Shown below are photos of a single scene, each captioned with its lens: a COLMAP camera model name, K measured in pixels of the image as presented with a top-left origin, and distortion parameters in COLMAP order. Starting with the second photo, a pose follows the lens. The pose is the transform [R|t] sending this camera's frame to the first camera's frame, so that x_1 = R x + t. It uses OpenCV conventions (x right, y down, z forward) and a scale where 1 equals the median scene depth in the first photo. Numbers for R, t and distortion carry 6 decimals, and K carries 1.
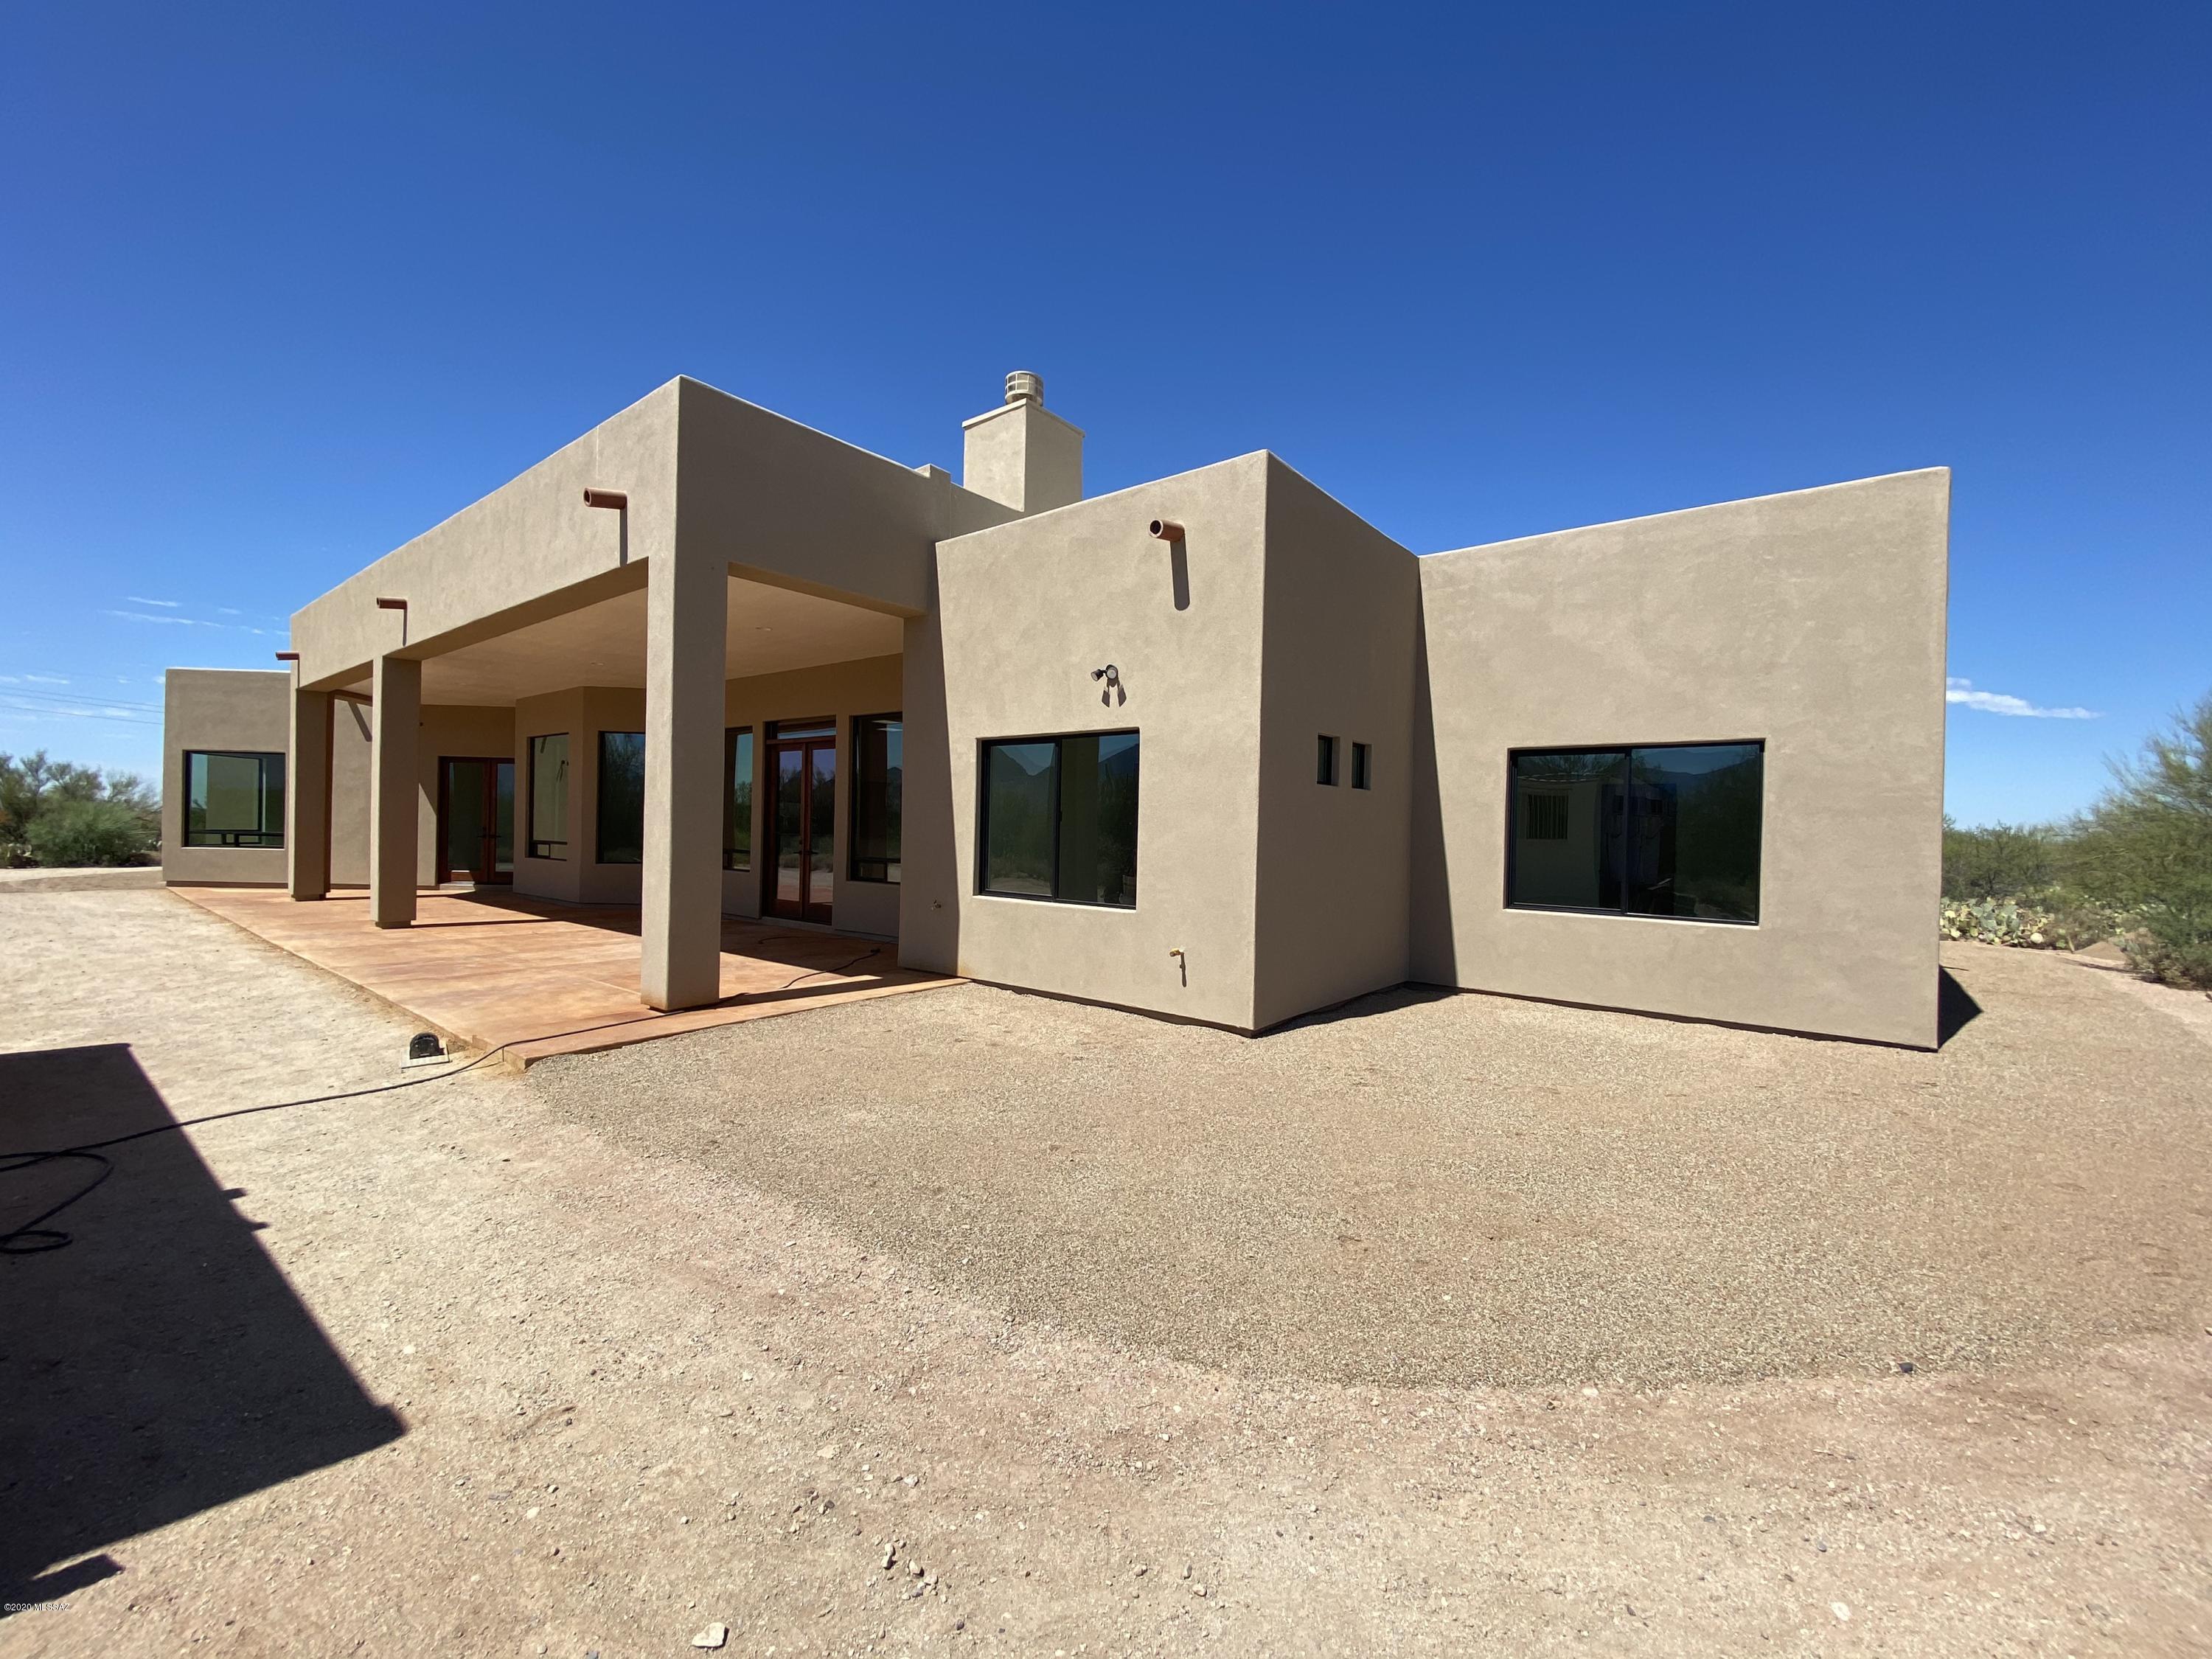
lens RADIAL K [[889.5, 0, 1106.2], [0, 889.5, 828.4], [0, 0, 1]] dist [-0.002016, -0.009397]
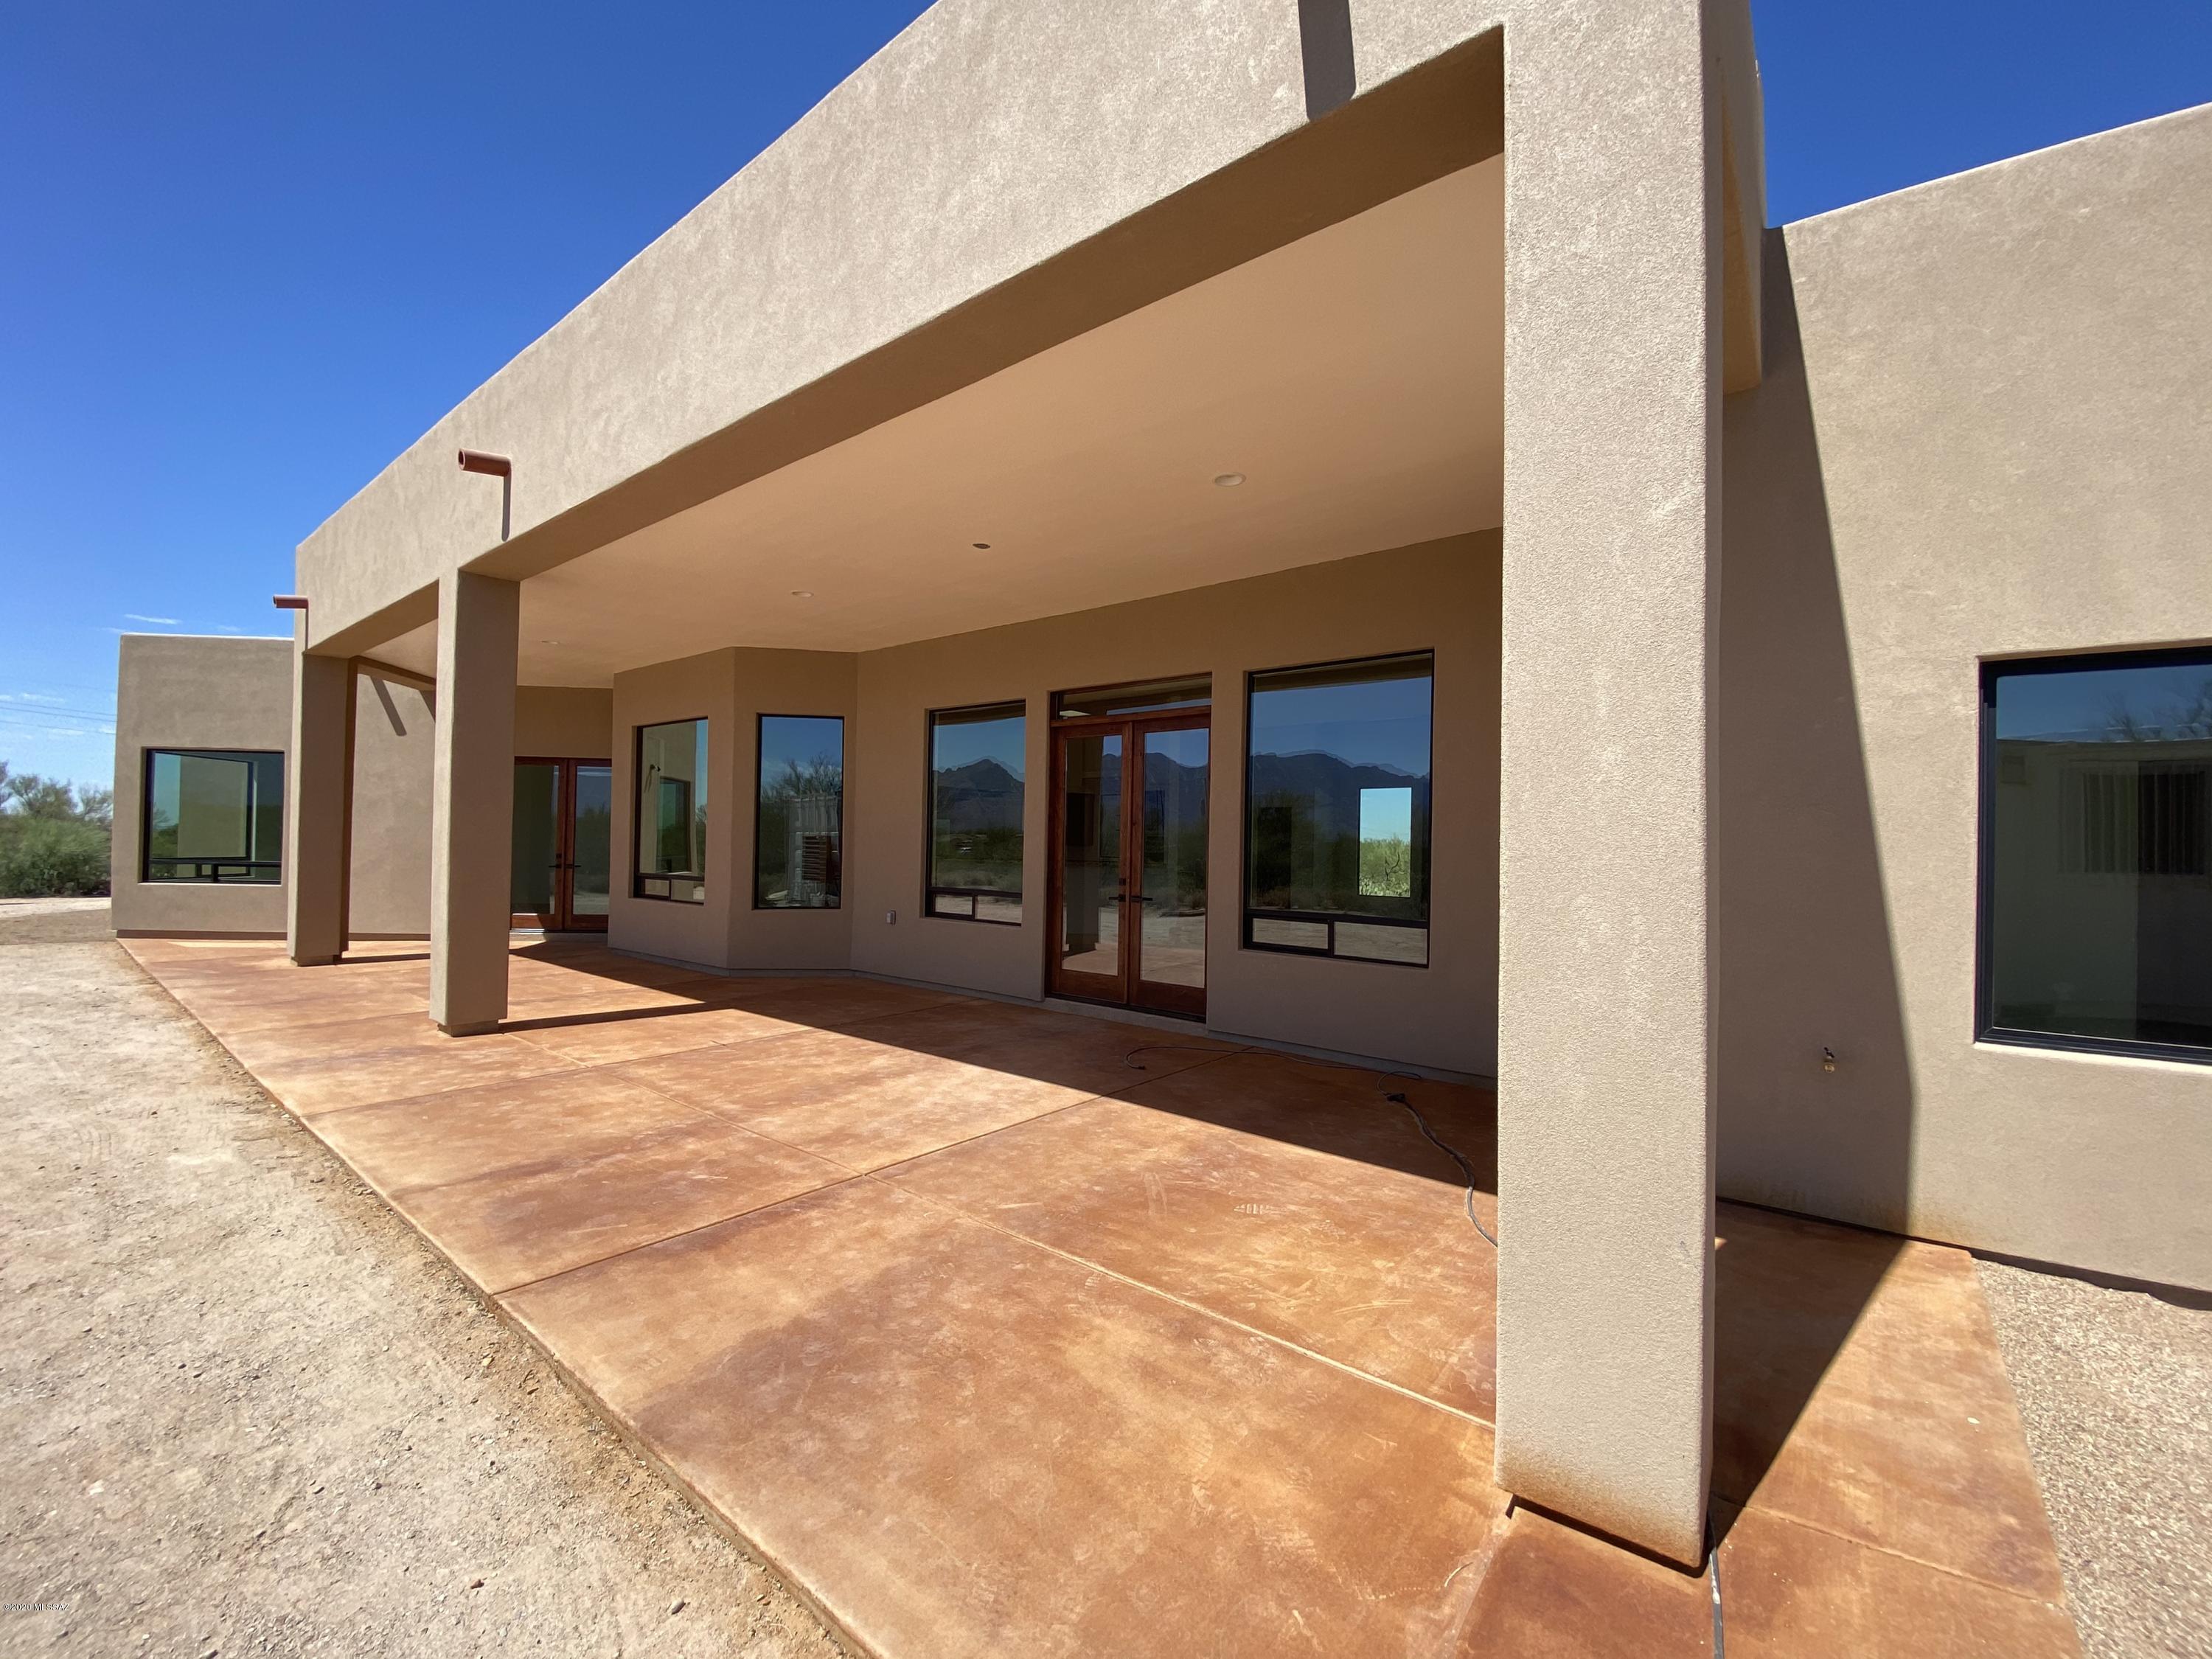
lens RADIAL K [[889.5, 0, 1109.5], [0, 889.5, 830.7], [0, 0, 1]] dist [-0.002016, -0.009397]
pose [[0.999982, -0.002600, 0.005376, -0.268742], [0.002682, 0.999880, -0.015269, -0.008109], [-0.005335, 0.015283, 0.999869, 0.285144]]
